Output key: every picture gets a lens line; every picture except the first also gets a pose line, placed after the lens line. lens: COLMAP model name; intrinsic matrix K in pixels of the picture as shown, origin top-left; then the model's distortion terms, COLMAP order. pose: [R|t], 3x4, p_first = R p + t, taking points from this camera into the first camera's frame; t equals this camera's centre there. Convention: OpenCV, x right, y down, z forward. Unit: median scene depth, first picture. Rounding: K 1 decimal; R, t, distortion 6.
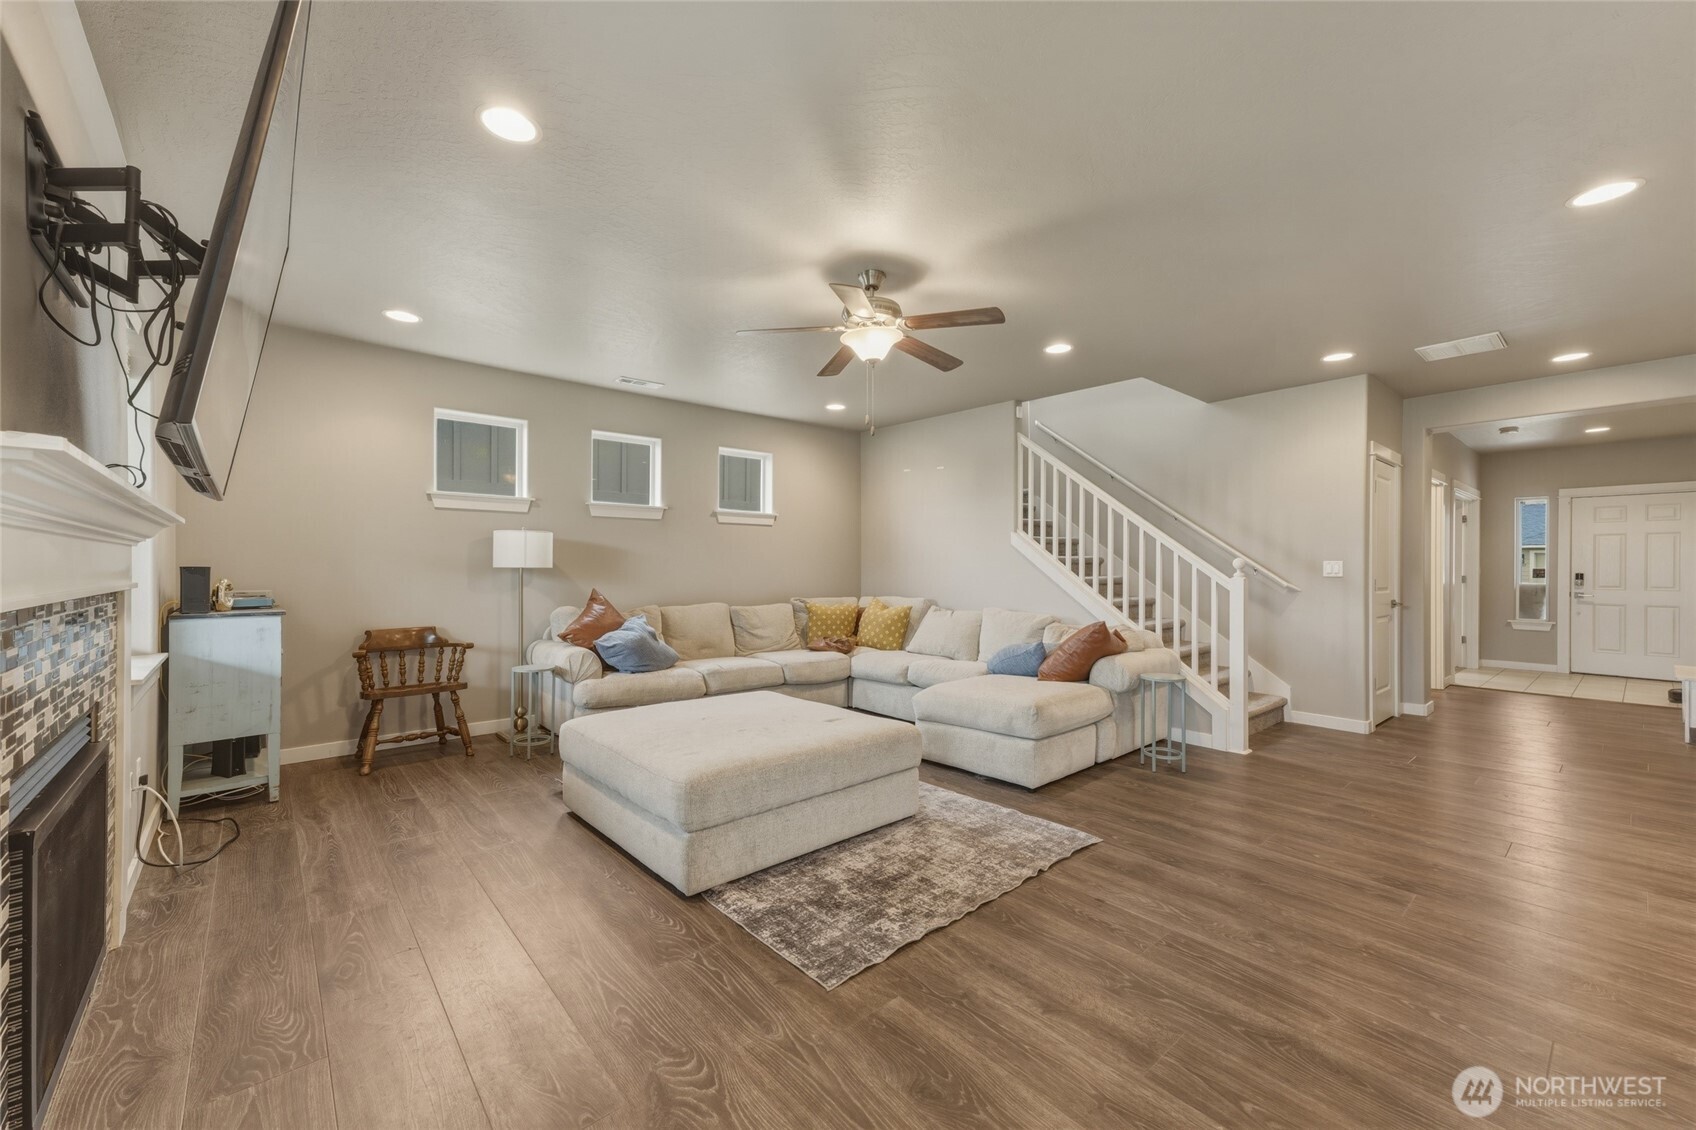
lens RADIAL K [[670.4, 0, 847.7], [0, 670.4, 578.6], [0, 0, 1]] dist [0.006576, 0.005106]
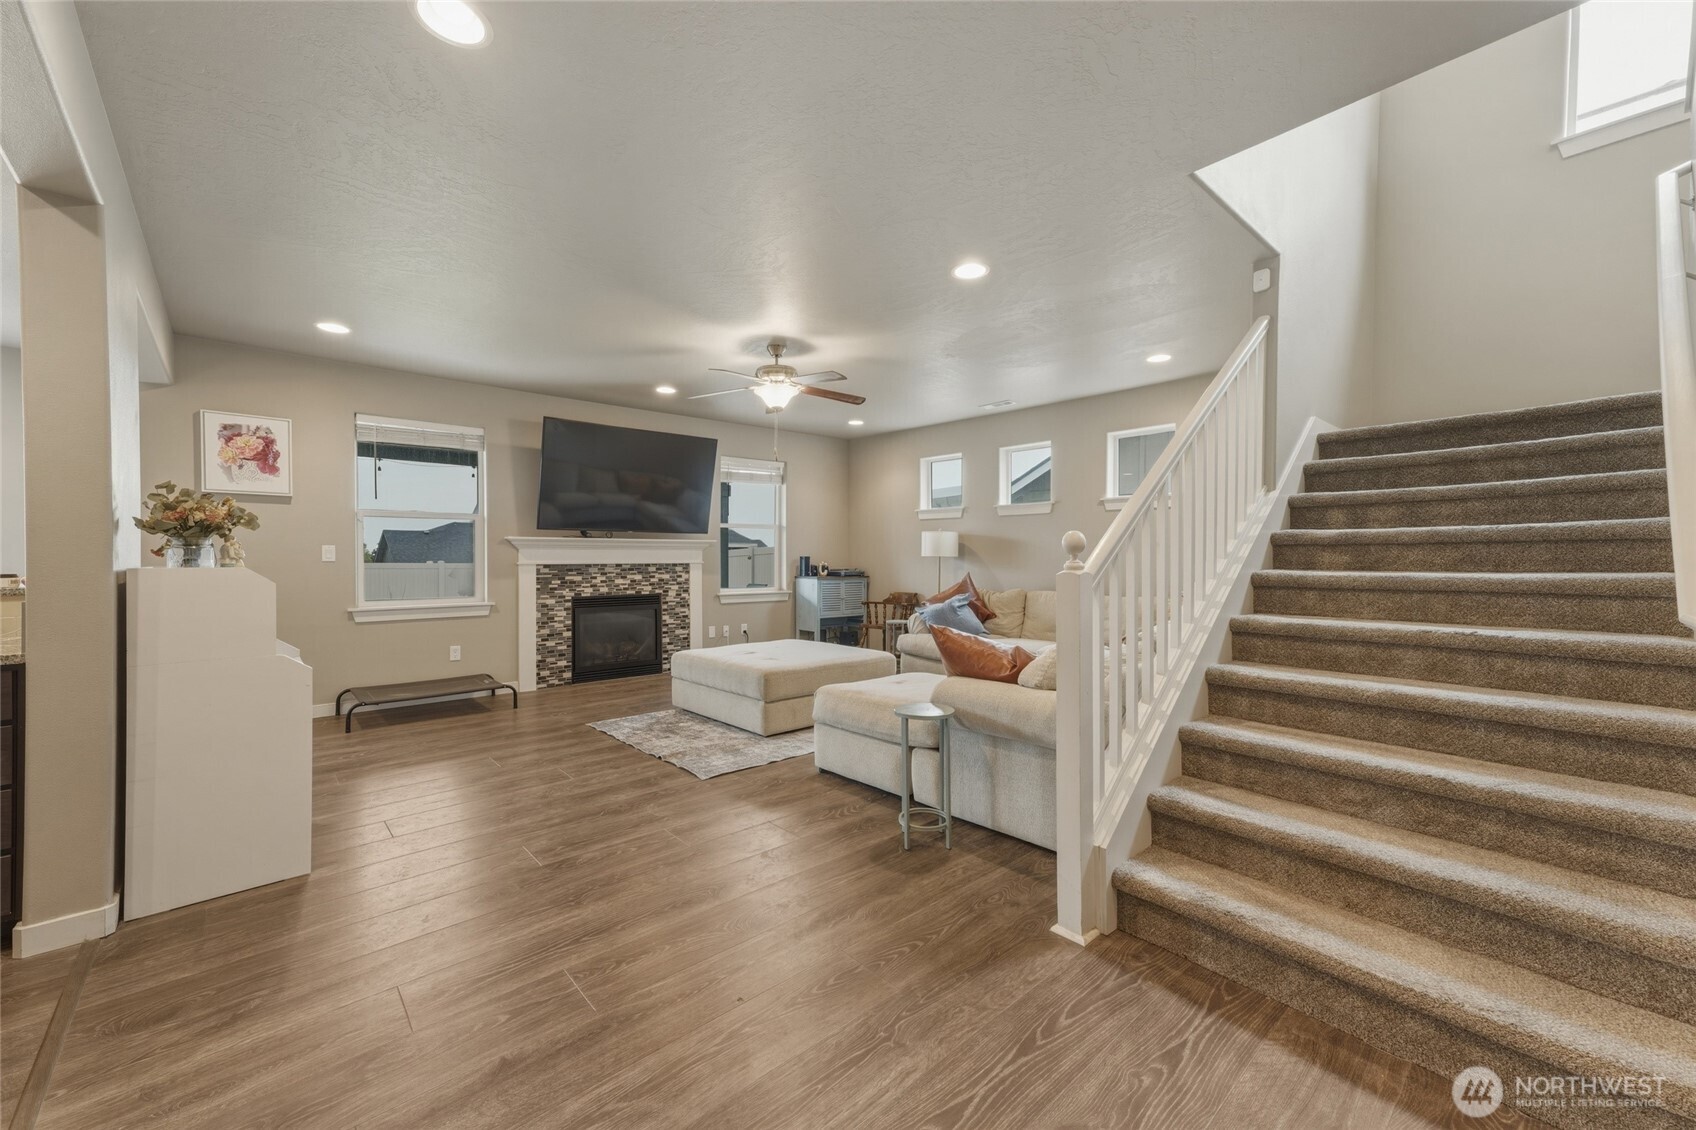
lens RADIAL K [[632.8, 0, 842.9], [0, 632.8, 561.5], [0, 0, 1]] dist [0.006271, 0.000877]
pose [[0.038293, 0.013343, -0.999177, 1.556739], [-0.003028, 0.999908, 0.013237, -0.043380], [0.999262, 0.002519, 0.038330, 1.191677]]
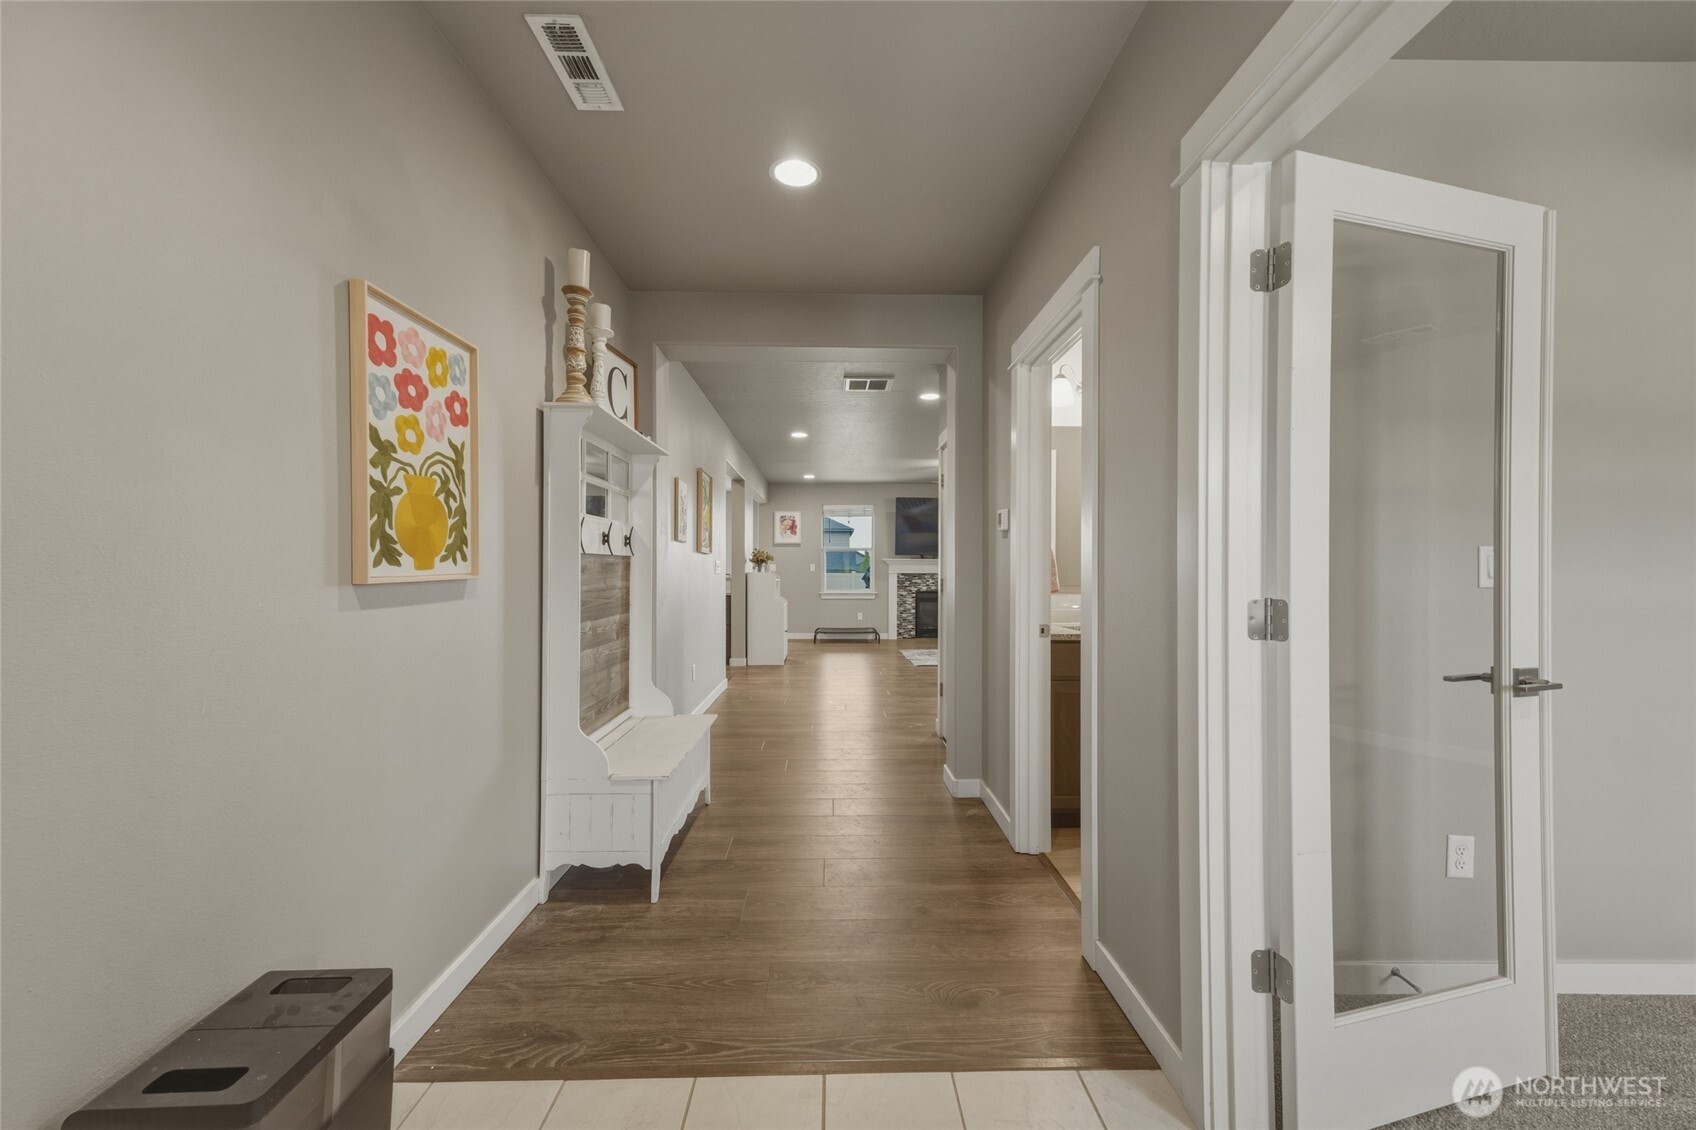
lens RADIAL K [[670.4, 0, 847.9], [0, 670.4, 562.7], [0, 0, 1]] dist [0.006576, 0.005106]
pose [[-0.643654, -0.001144, -0.765316, 2.776813], [0.002361, 0.999991, -0.003480, -0.053473], [0.765313, -0.004047, -0.643645, 2.646541]]
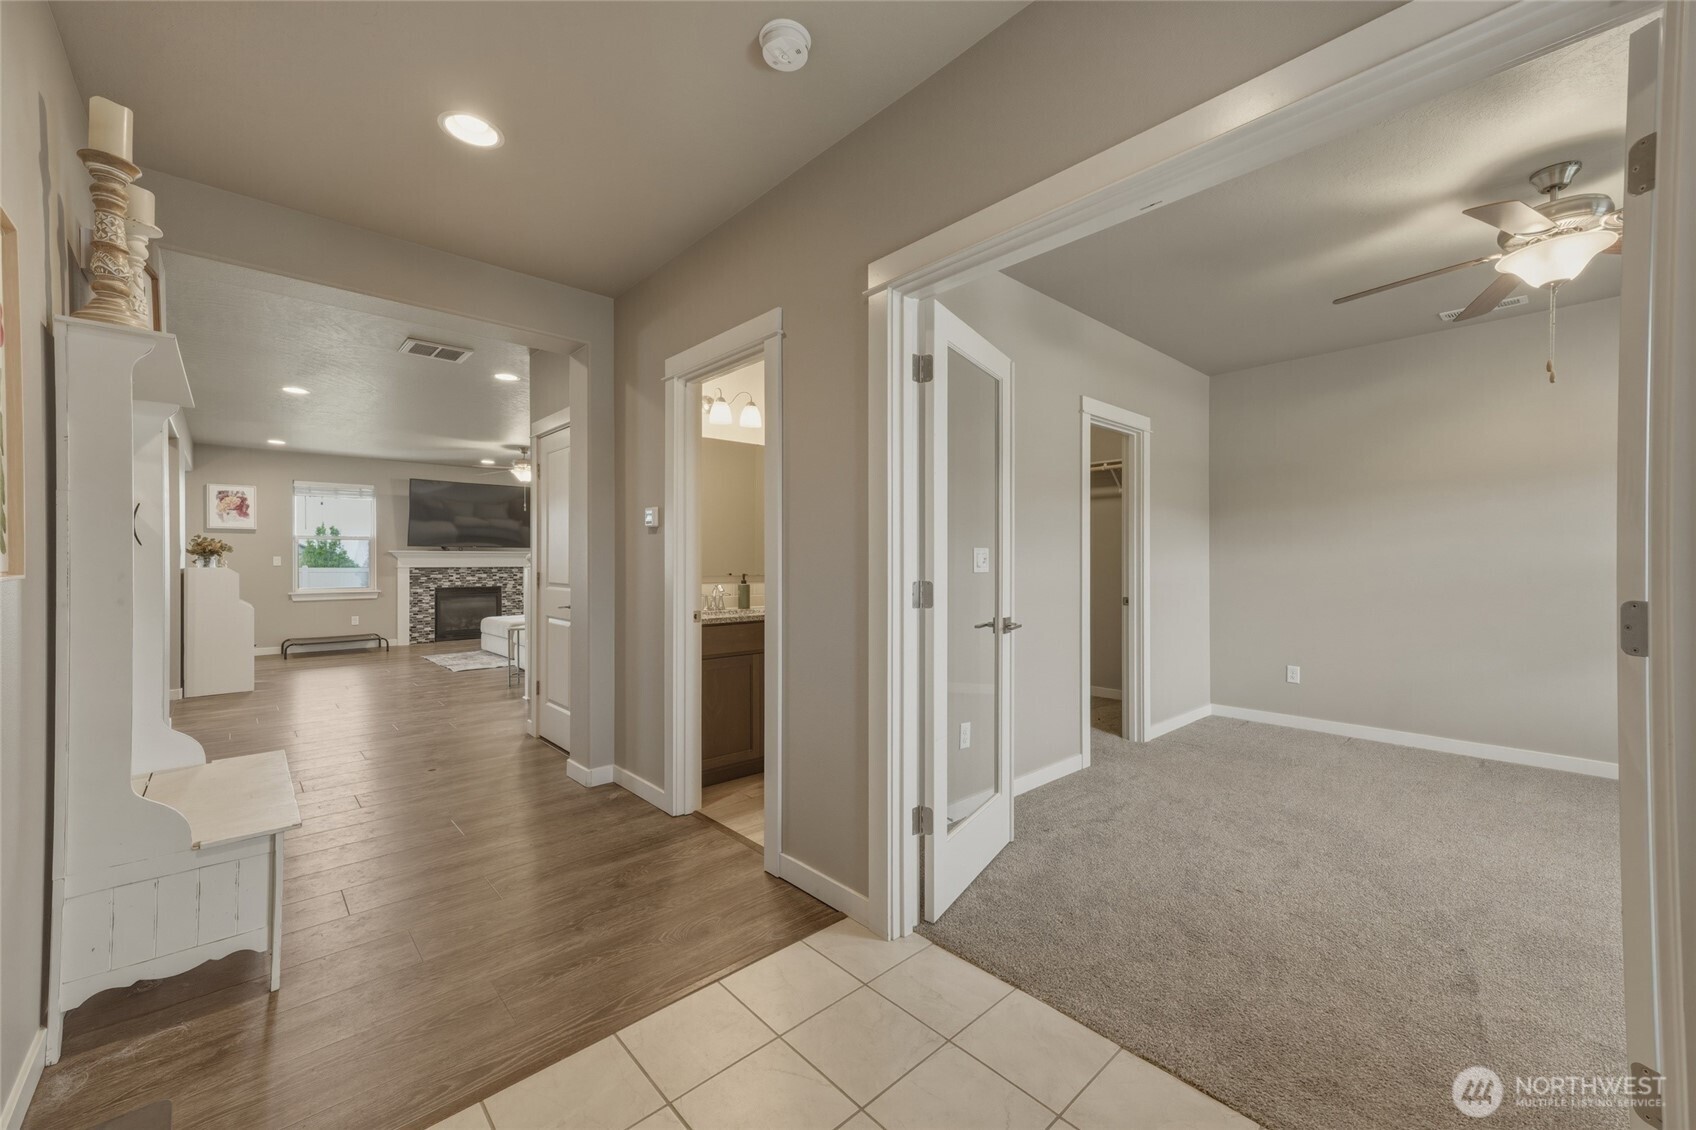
lens RADIAL K [[670.4, 0, 849.3], [0, 670.4, 559.6], [0, 0, 1]] dist [0.006576, 0.005106]
pose [[0.019073, 0.003645, -0.999811, 2.974065], [0.000301, 0.999993, 0.003652, -0.055809], [0.999818, -0.000371, 0.019072, 2.459069]]
